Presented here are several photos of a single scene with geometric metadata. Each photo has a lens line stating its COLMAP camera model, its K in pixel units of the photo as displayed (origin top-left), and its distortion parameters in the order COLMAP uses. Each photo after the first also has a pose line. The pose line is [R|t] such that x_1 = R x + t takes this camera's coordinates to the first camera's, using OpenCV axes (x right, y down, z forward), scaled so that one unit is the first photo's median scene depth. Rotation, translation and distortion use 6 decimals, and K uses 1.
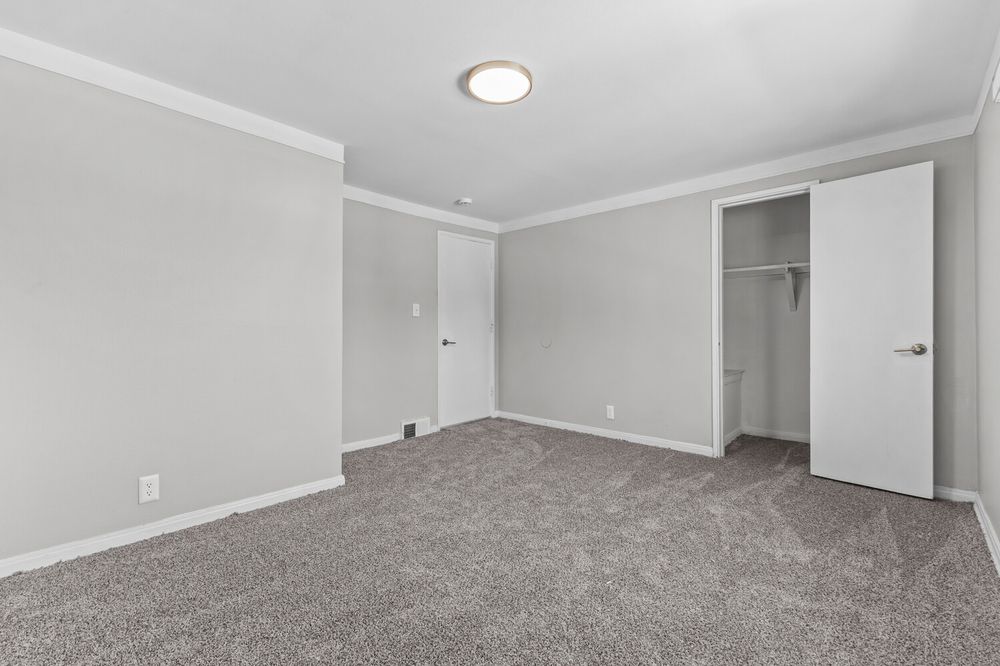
lens RADIAL K [[435.1, 0, 496.7], [0, 435.1, 336.5], [0, 0, 1]] dist [0.012663, -0.001053]
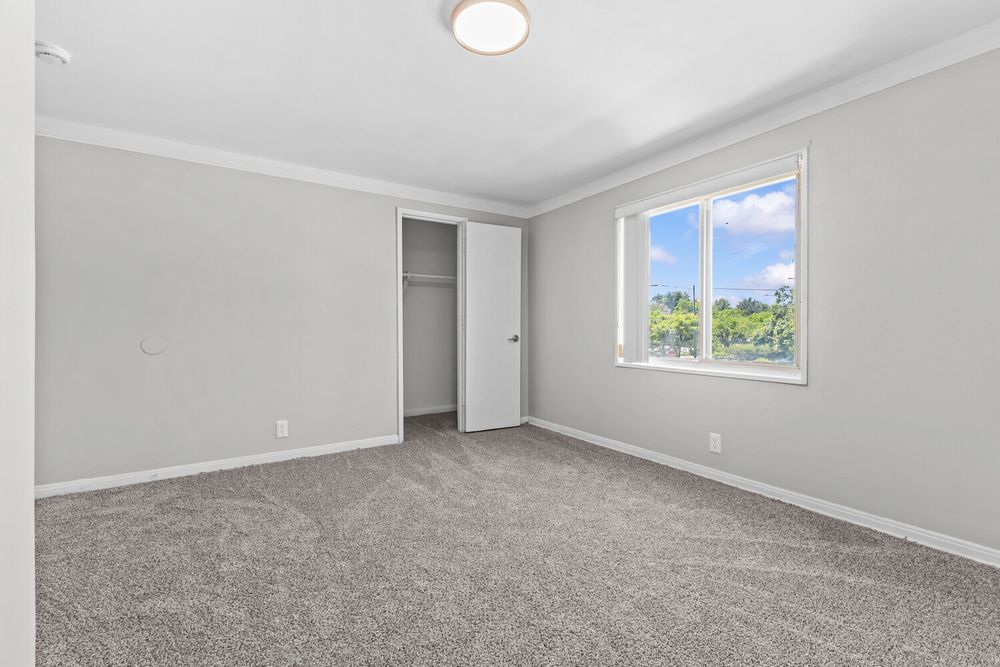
lens RADIAL K [[435.1, 0, 500.3], [0, 435.1, 333.7], [0, 0, 1]] dist [0.012663, -0.001053]
pose [[0.238269, -0.009487, 0.971153, -0.556405], [0.015031, 0.999869, 0.006080, 0.000427], [-0.971083, 0.013149, 0.238381, 0.550090]]
